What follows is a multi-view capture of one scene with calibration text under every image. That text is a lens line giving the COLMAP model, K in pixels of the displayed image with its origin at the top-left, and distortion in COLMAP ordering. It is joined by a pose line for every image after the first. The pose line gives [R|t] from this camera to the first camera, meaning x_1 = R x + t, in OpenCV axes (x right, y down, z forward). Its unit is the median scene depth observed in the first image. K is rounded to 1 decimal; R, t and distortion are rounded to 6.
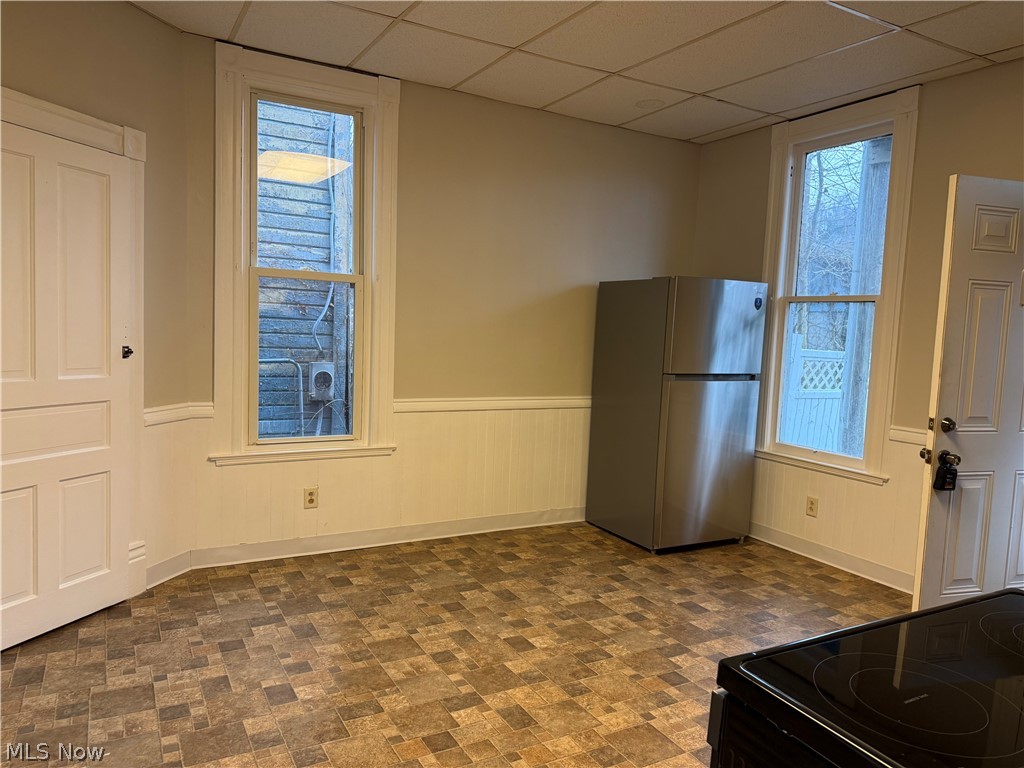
lens RADIAL K [[717.0, 0, 512.0], [0, 717.0, 384.0], [0, 0, 1]] dist [0.105178, -0.158005]
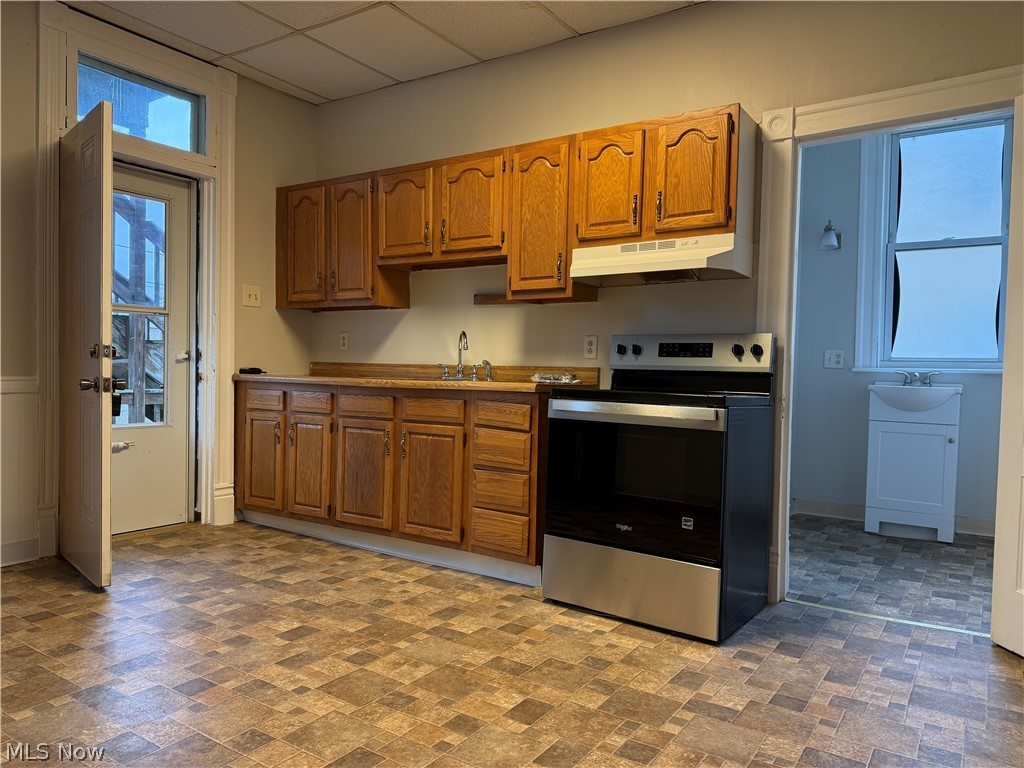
lens RADIAL K [[717.0, 0, 512.0], [0, 717.0, 384.0], [0, 0, 1]] dist [0.105178, -0.158005]
pose [[-0.452157, -0.073352, 0.888917, -0.424167], [0.034707, 0.994411, 0.099712, 0.015107], [-0.891263, 0.075937, -0.447084, 0.731476]]
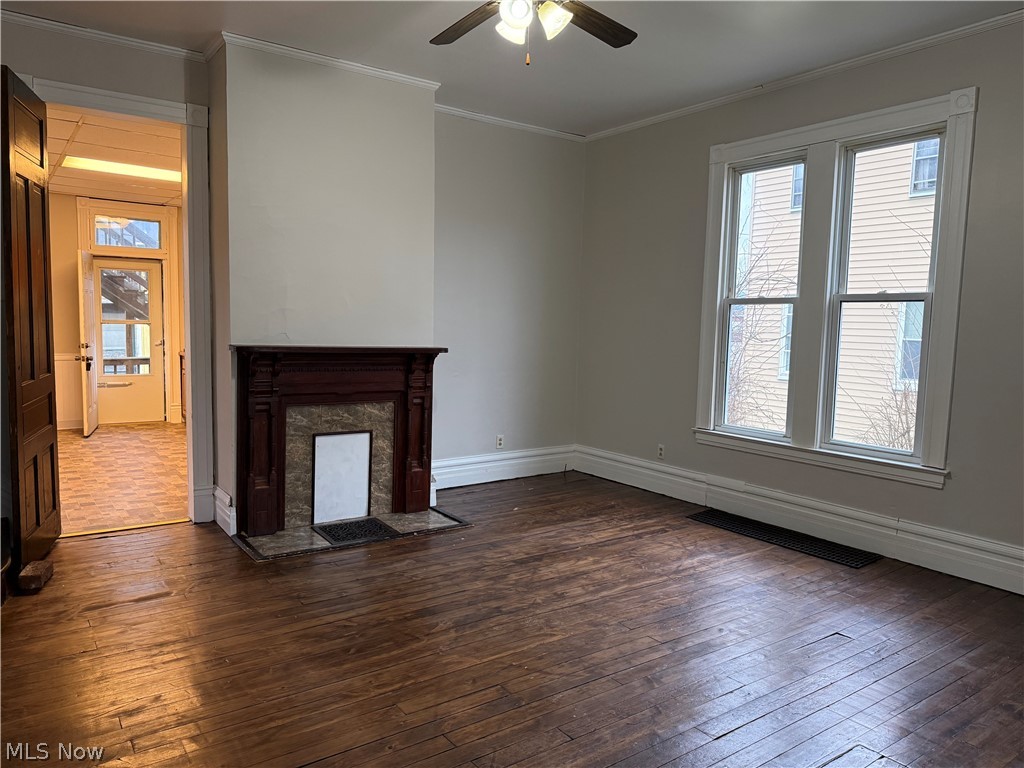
lens RADIAL K [[721.7, 0, 506.1], [0, 721.7, 383.4], [0, 0, 1]] dist [0.070014, -0.108780]
pose [[-0.103386, -0.134176, 0.985550, -1.621276], [0.057501, 0.988396, 0.140596, -0.068127], [-0.992978, 0.071206, -0.094471, -0.170366]]
